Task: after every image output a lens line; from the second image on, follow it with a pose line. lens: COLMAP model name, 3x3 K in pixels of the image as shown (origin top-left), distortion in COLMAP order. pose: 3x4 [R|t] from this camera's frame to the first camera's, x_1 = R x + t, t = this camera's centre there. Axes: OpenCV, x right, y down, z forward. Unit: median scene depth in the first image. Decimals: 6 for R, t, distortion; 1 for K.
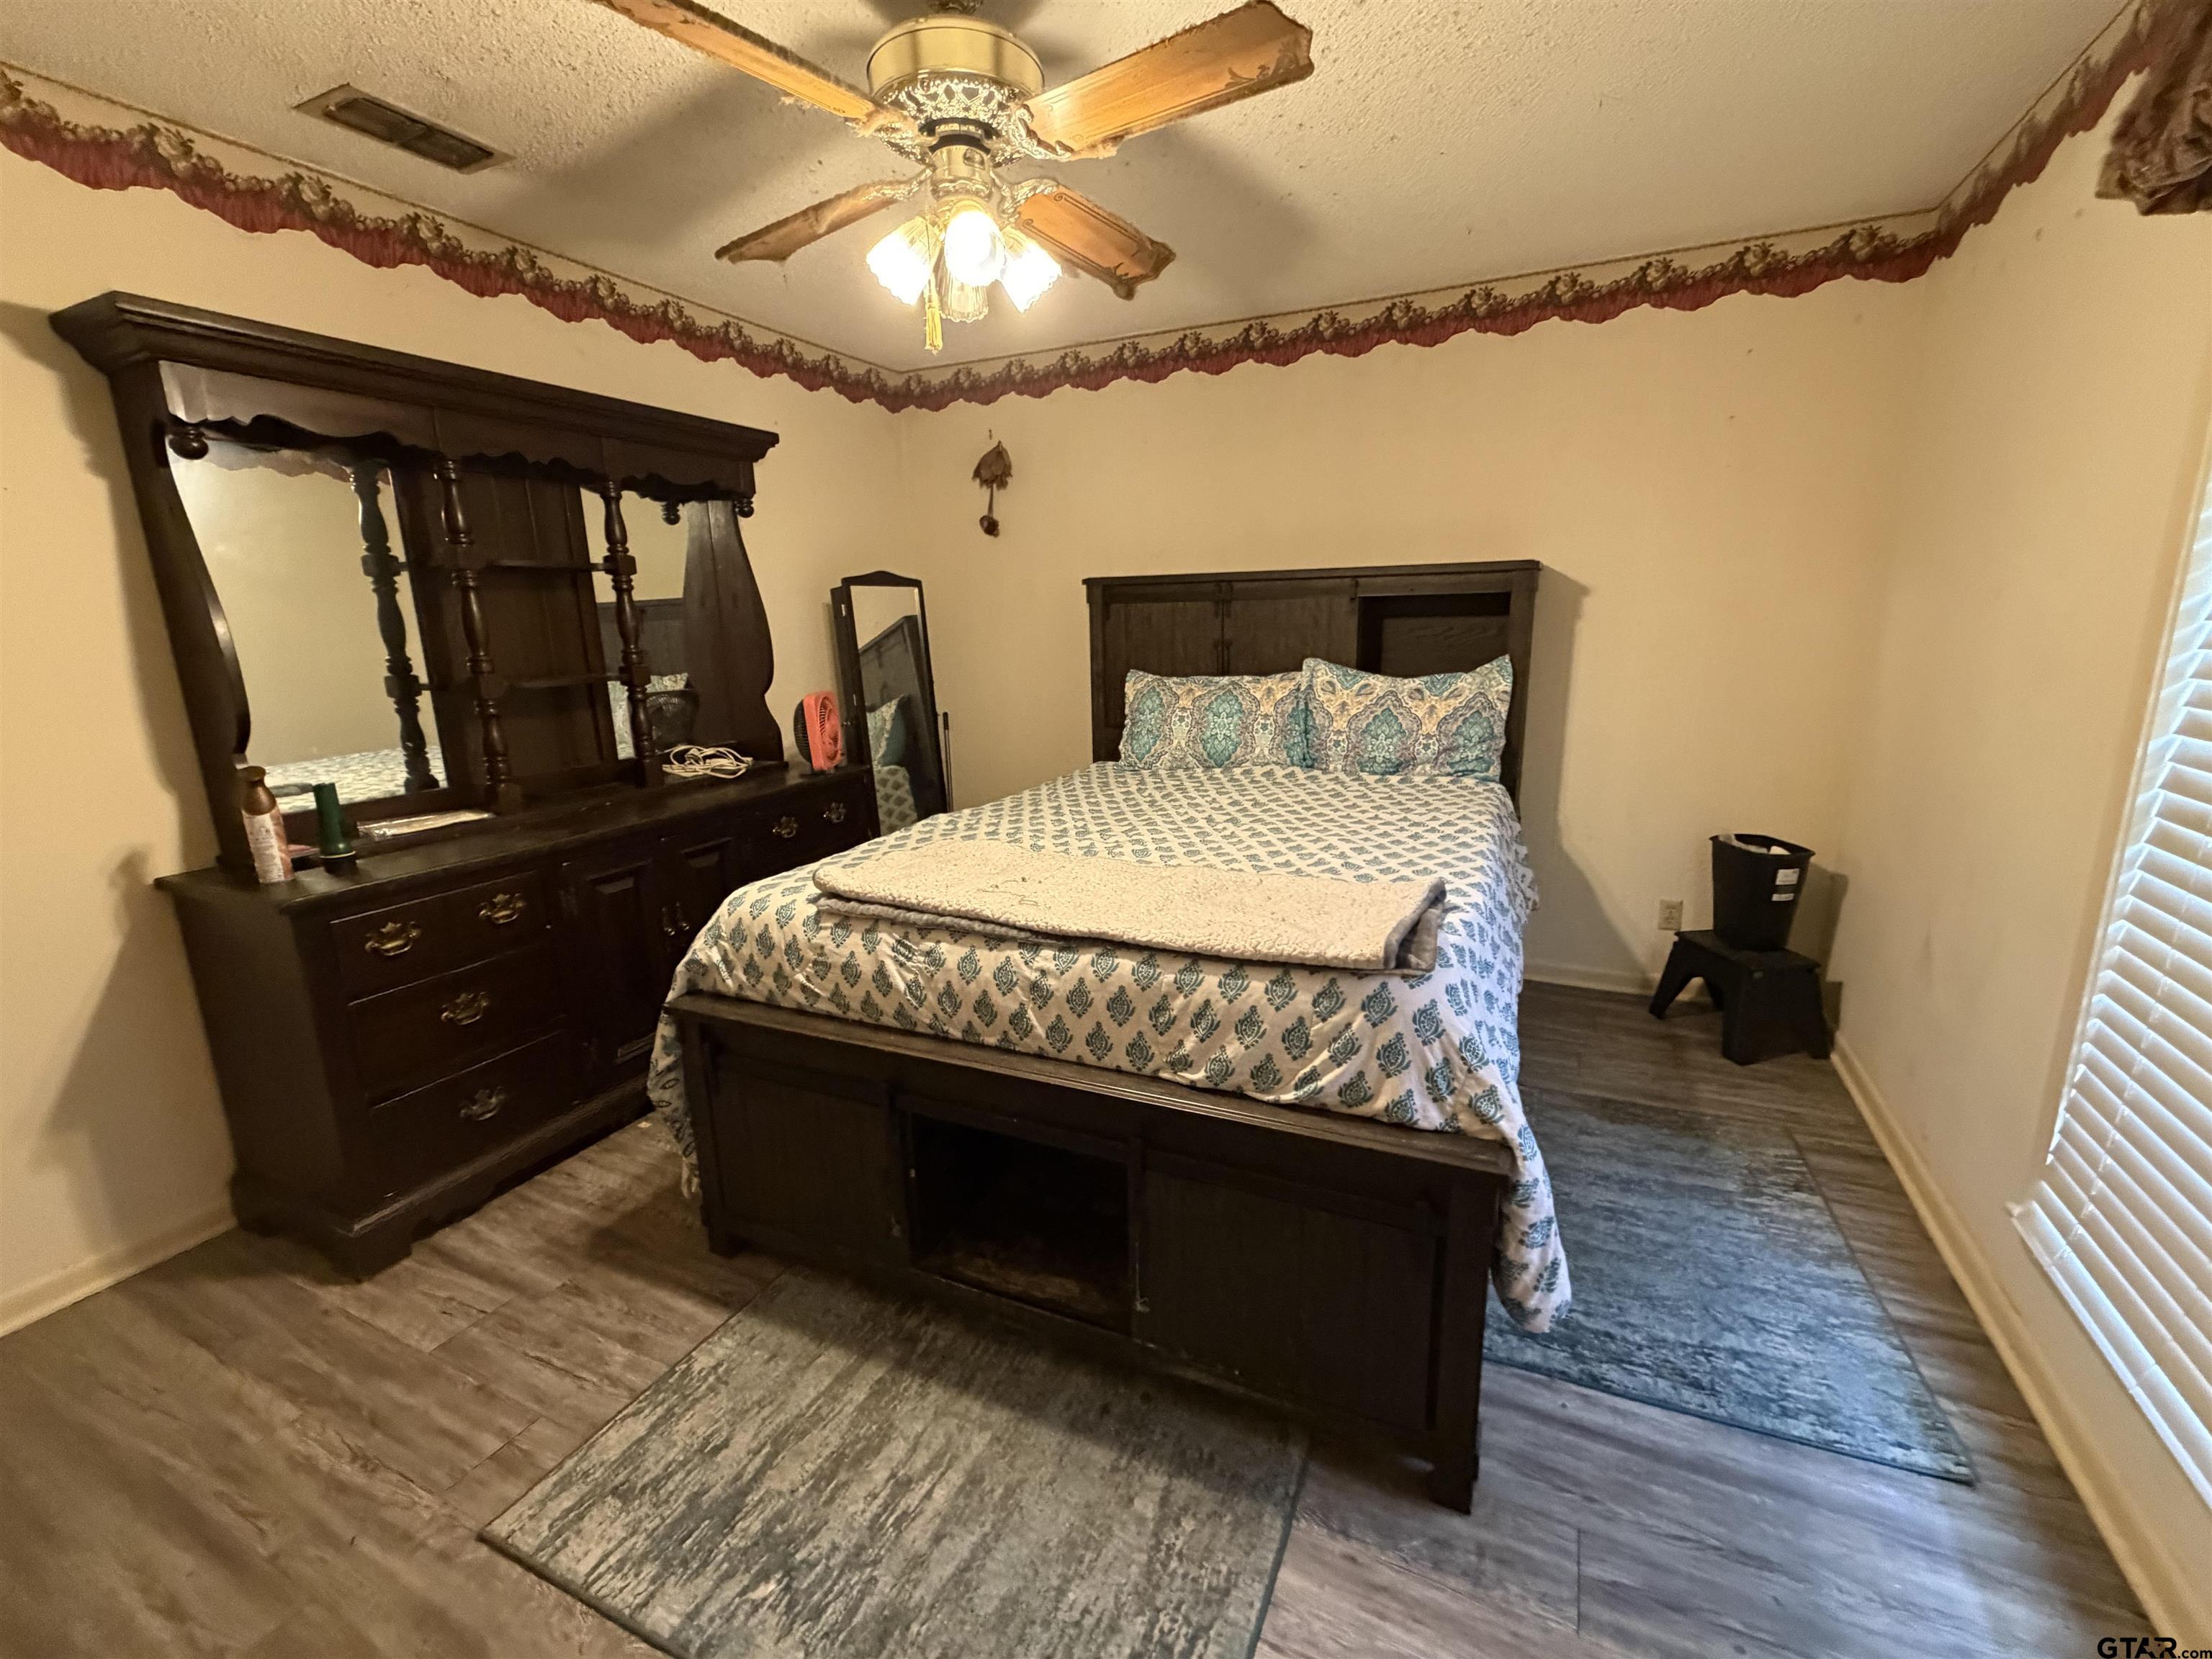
lens RADIAL K [[951.7, 0, 1104.4], [0, 951.7, 830.9], [0, 0, 1]] dist [-0.000770, 0.001261]
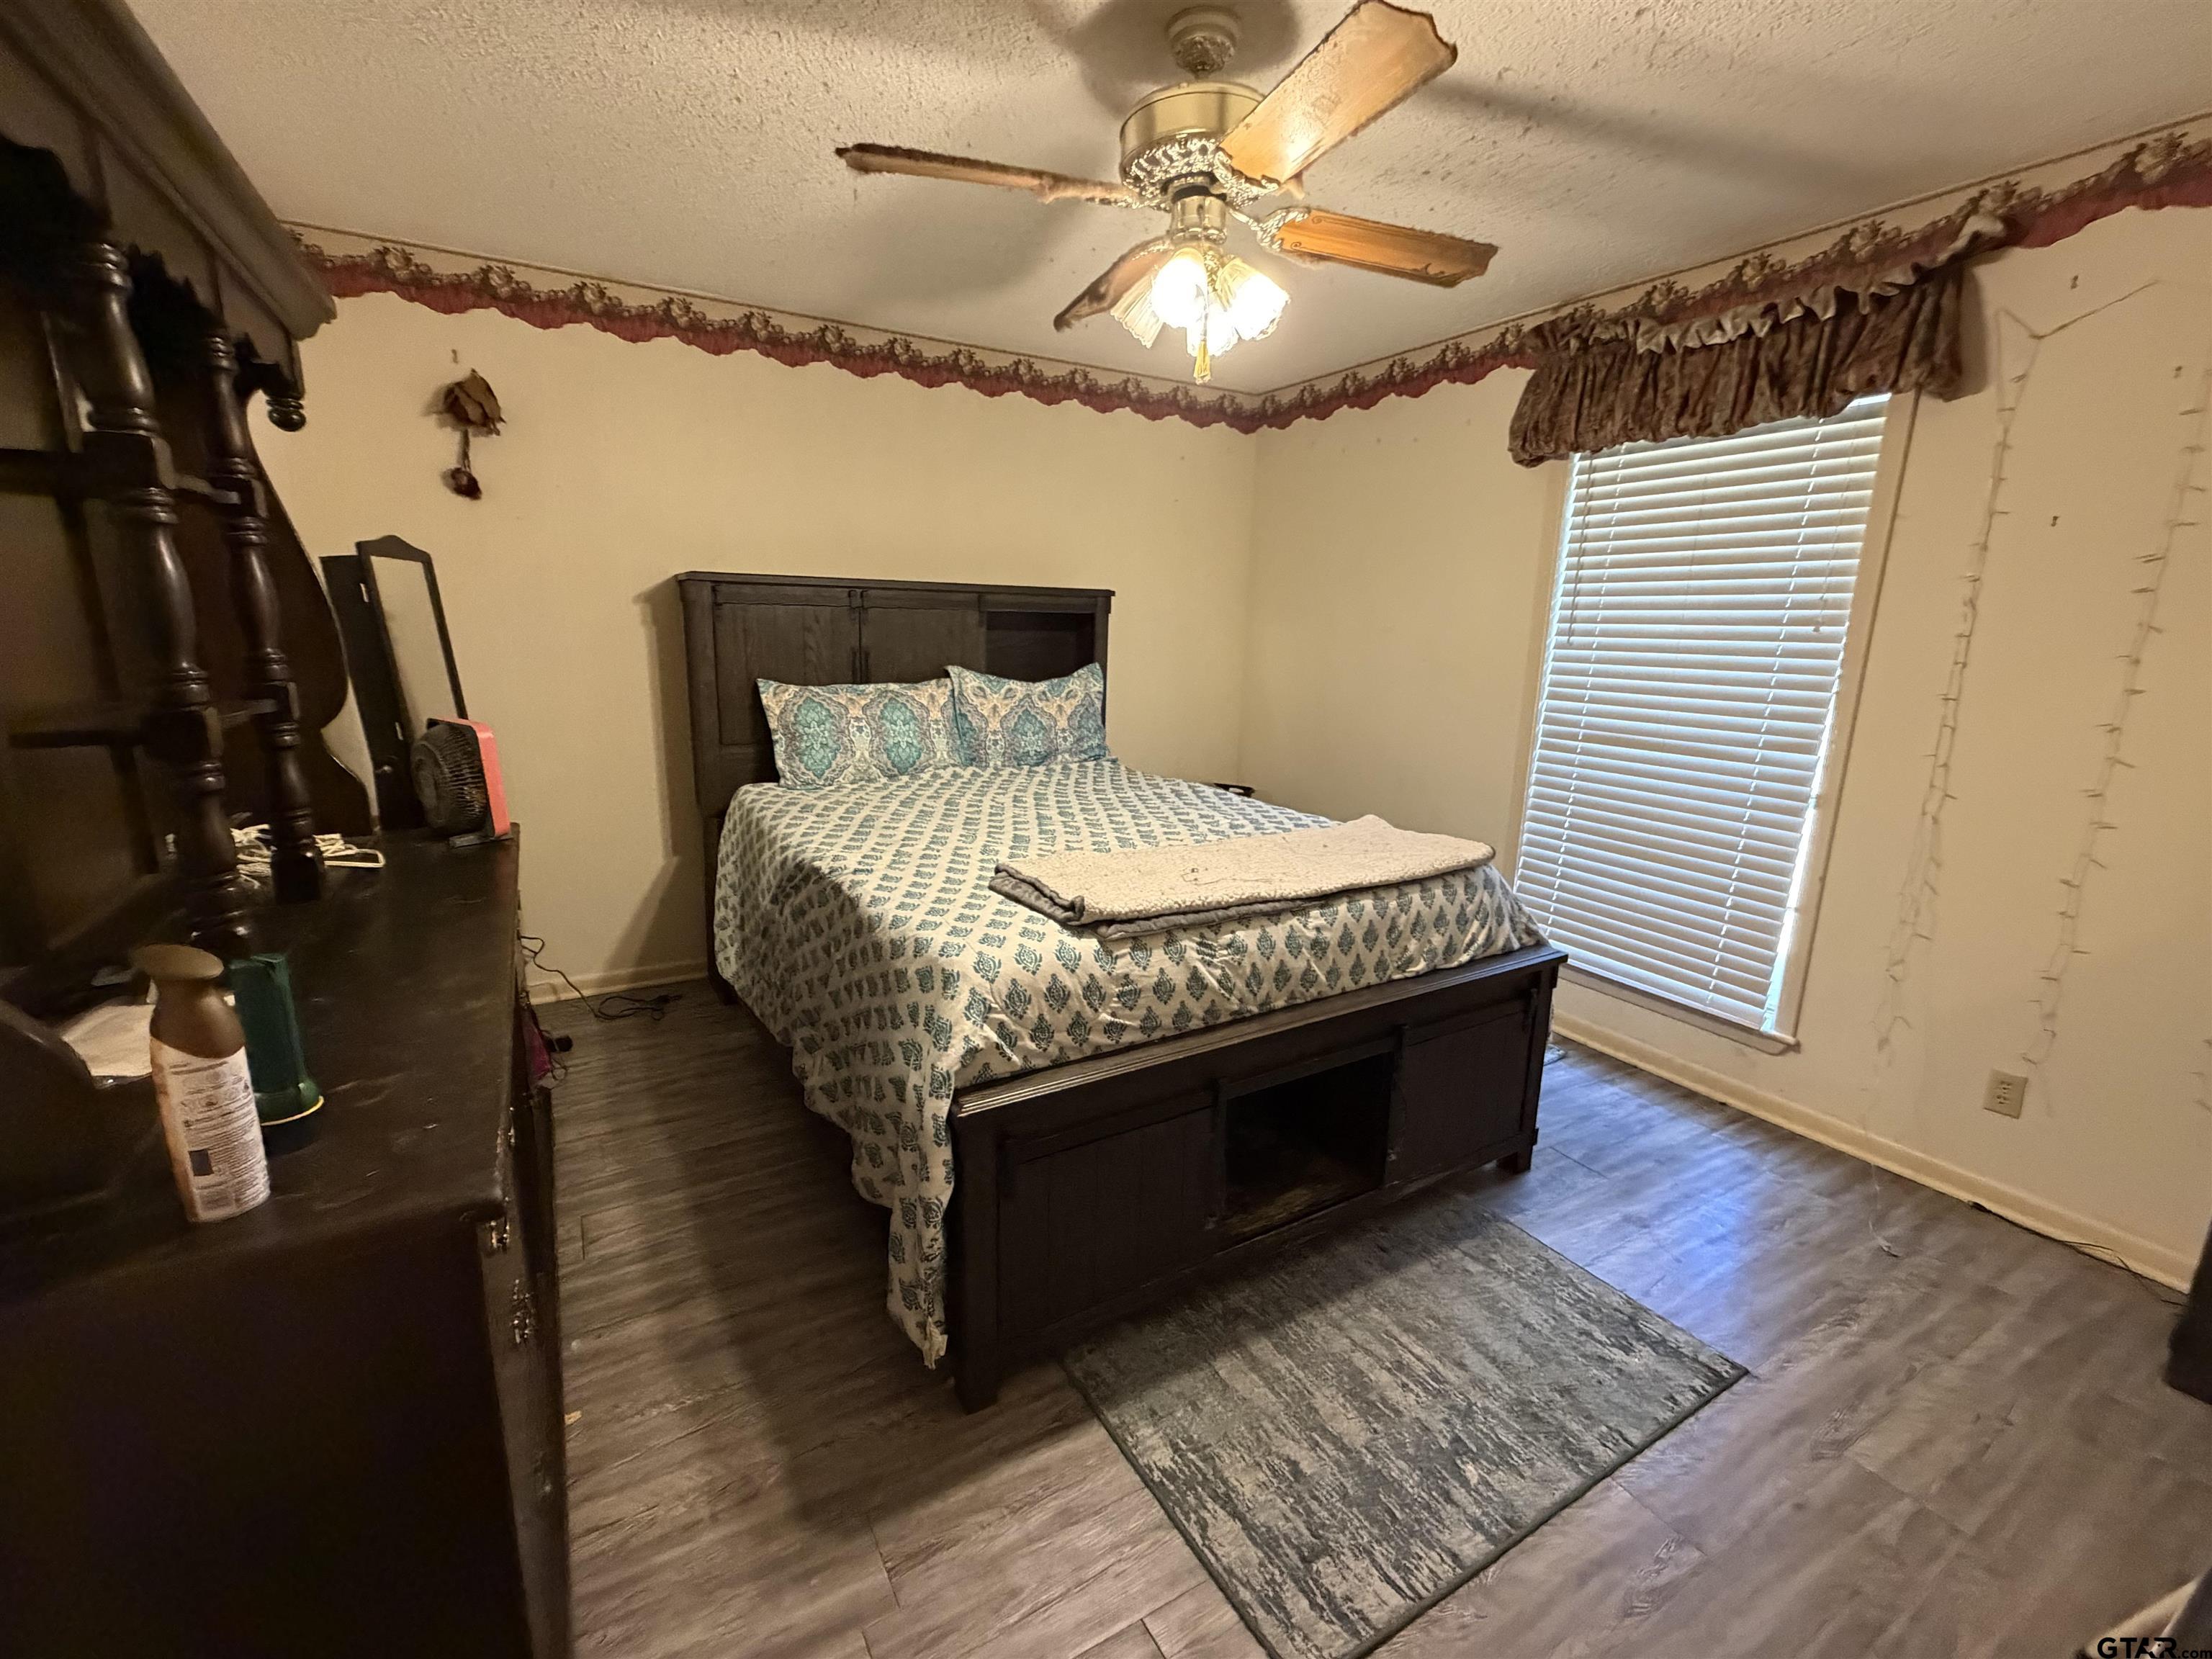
lens RADIAL K [[951.7, 0, 1101.4], [0, 951.7, 832.5], [0, 0, 1]] dist [-0.000770, 0.001261]
pose [[0.561628, -0.145707, 0.814459, -1.114033], [0.148752, 0.986114, 0.073841, -0.095363], [-0.813908, 0.079682, 0.575503, 0.493864]]
